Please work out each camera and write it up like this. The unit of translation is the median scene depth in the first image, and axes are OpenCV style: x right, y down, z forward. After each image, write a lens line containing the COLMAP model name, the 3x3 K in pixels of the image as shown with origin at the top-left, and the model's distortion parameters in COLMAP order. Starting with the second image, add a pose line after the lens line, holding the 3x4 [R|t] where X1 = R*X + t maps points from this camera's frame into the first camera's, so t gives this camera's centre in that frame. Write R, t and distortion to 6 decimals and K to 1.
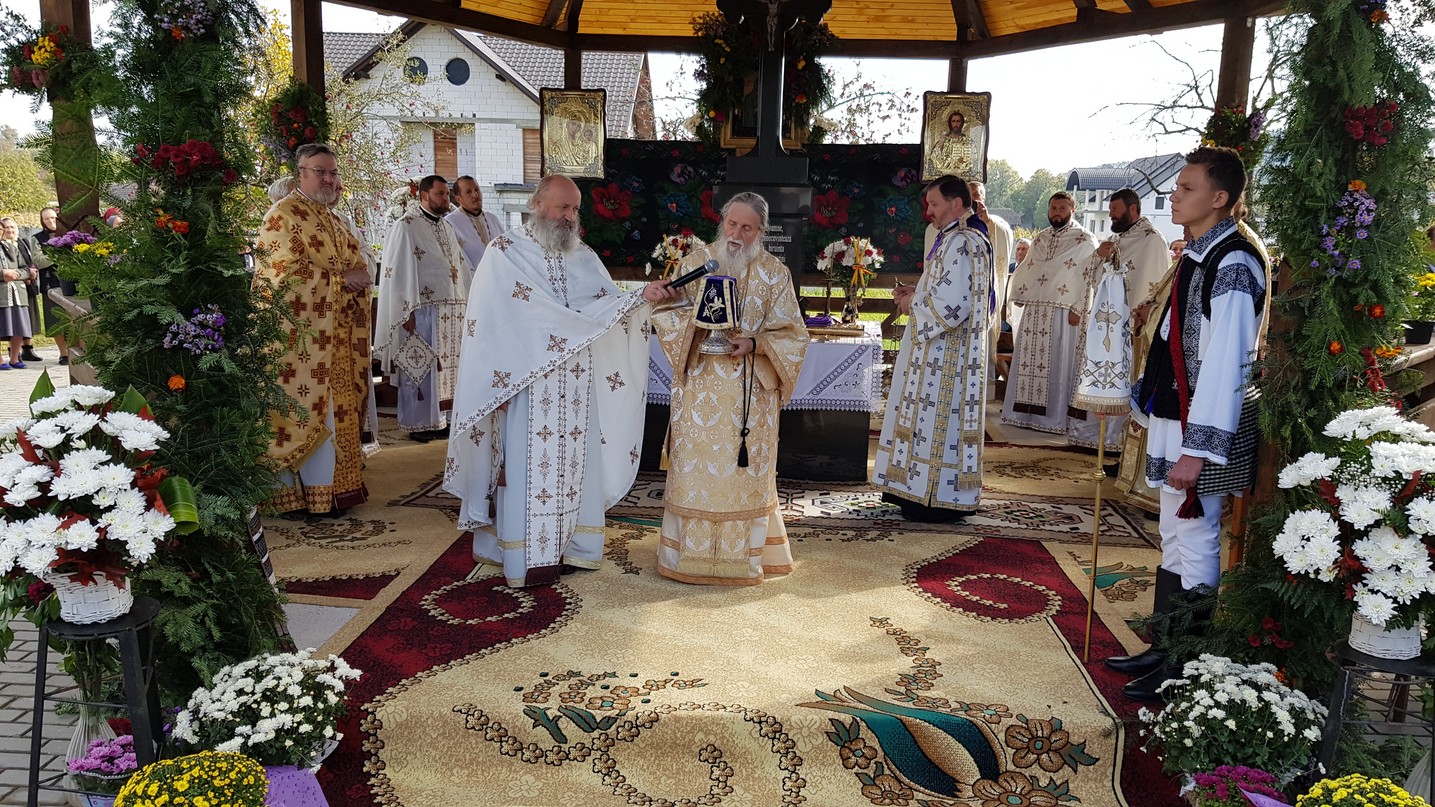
lens RADIAL K [[1115.8, 0, 714.0], [0, 1115.8, 412.5], [0, 0, 1]] dist [0.065111, -0.118001]
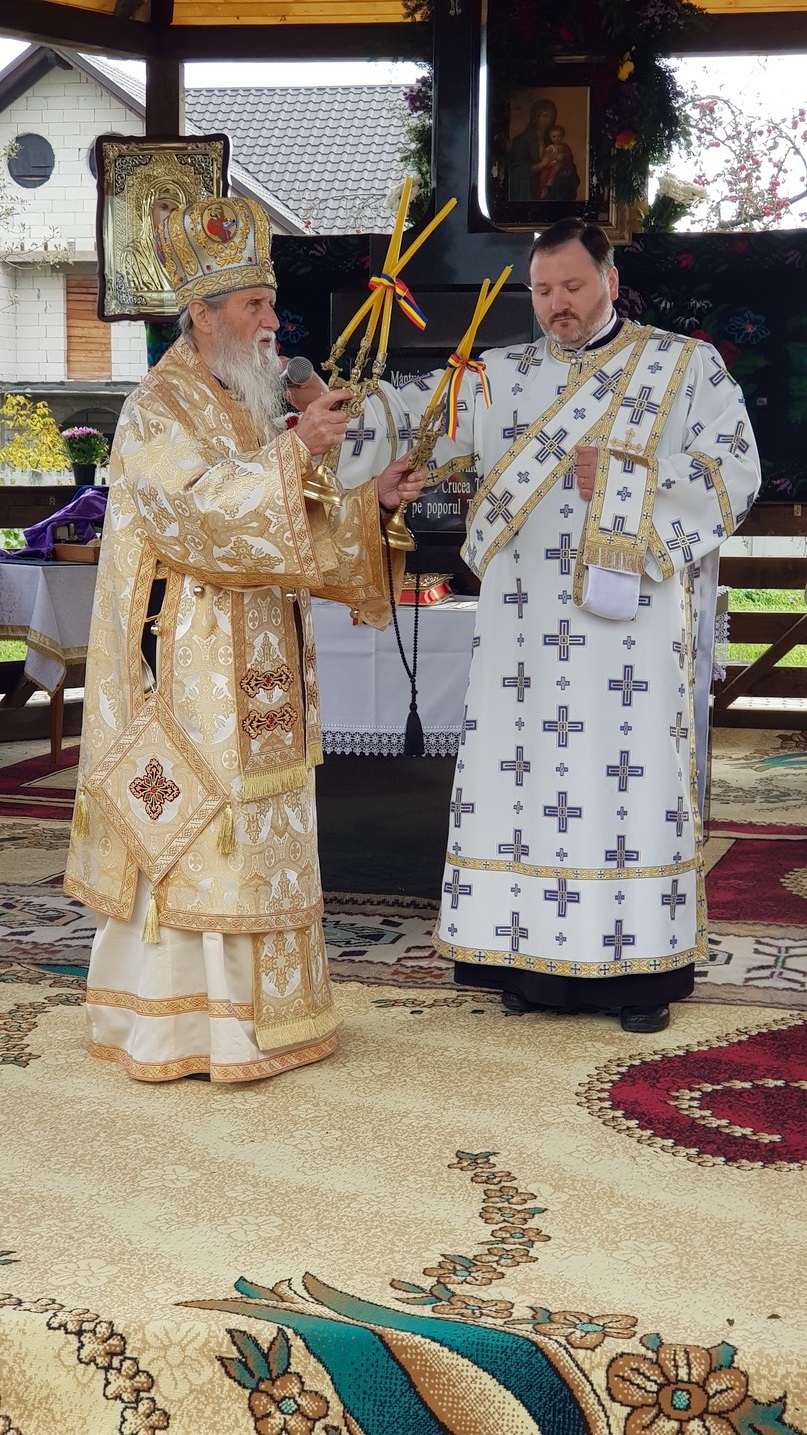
lens RADIAL K [[2340.4, 0, 399.6], [0, 2340.4, 721.4], [0, 0, 1]] dist [0.195928, -1.370094]
pose [[0.992506, -0.001948, -0.122181, 0.294439], [-0.005601, 0.998097, -0.061410, 0.082192], [0.122069, 0.061634, 0.990606, 0.028468]]
